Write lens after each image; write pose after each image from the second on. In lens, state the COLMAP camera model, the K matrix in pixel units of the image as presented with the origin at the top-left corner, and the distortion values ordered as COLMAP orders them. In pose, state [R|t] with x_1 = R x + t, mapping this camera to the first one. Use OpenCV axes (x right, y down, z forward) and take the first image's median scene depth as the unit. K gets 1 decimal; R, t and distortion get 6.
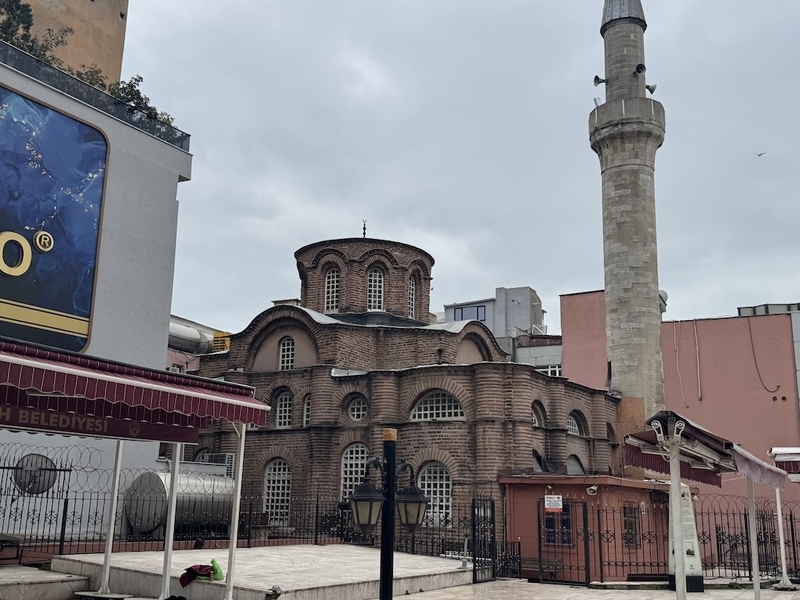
lens RADIAL K [[884.4, 0, 400.0], [0, 884.4, 300.0], [0, 0, 1]] dist [0.121423, -0.001762]
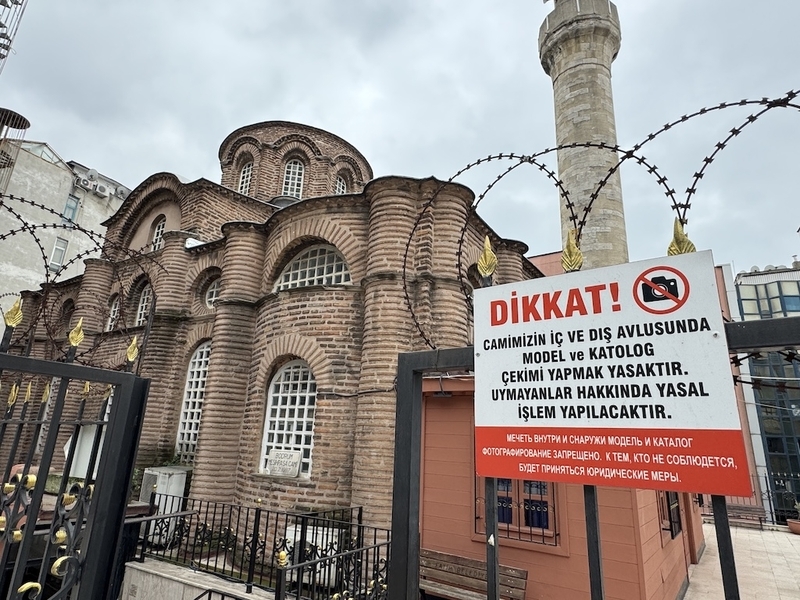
lens RADIAL K [[471.1, 0, 400.0], [0, 471.1, 300.0], [0, 0, 1]] dist [-0.005562, -0.000512]
pose [[0.999280, 0.017868, -0.033474, 0.104937], [-0.020235, 0.997217, -0.071756, 0.150370], [0.032099, 0.072382, 0.996860, 0.637825]]
